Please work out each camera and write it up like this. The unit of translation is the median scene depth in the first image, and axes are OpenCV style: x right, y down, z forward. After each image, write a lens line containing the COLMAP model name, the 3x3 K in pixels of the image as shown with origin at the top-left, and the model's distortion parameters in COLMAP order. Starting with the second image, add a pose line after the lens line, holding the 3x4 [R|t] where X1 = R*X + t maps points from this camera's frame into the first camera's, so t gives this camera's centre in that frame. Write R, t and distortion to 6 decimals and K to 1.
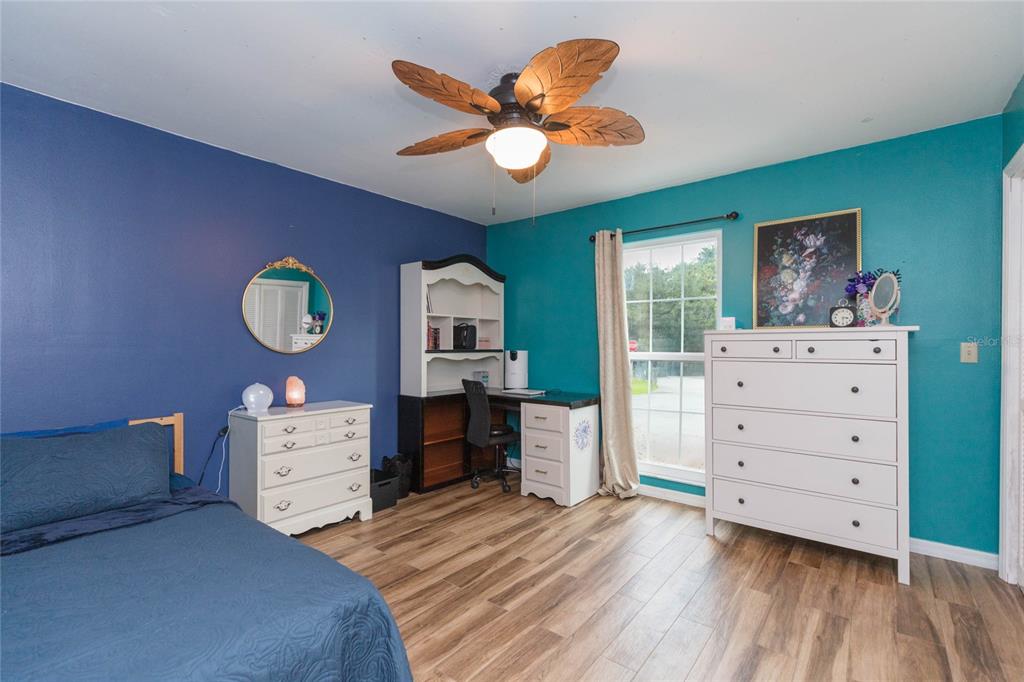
lens RADIAL K [[460.6, 0, 511.5], [0, 460.6, 341.9], [0, 0, 1]] dist [0.002874, -0.000691]
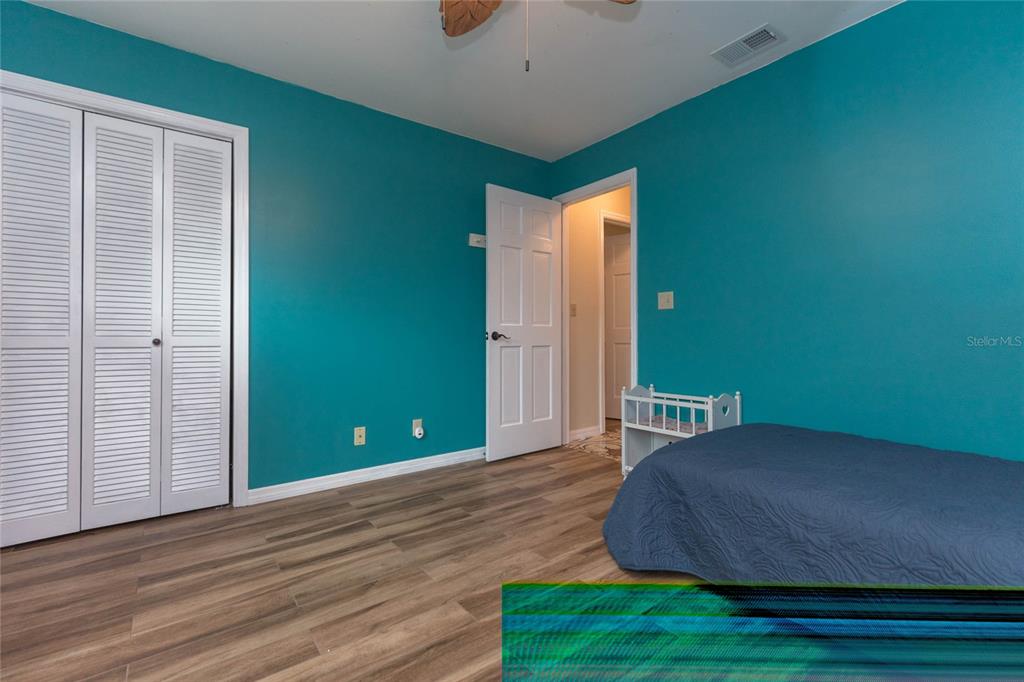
lens RADIAL K [[460.6, 0, 513.2], [0, 460.6, 337.7], [0, 0, 1]] dist [0.002874, -0.000691]
pose [[-0.968919, 0.000604, 0.247376, -0.192876], [-0.000408, 0.999992, -0.004038, 0.145894], [-0.247376, -0.004014, -0.968911, 1.741614]]
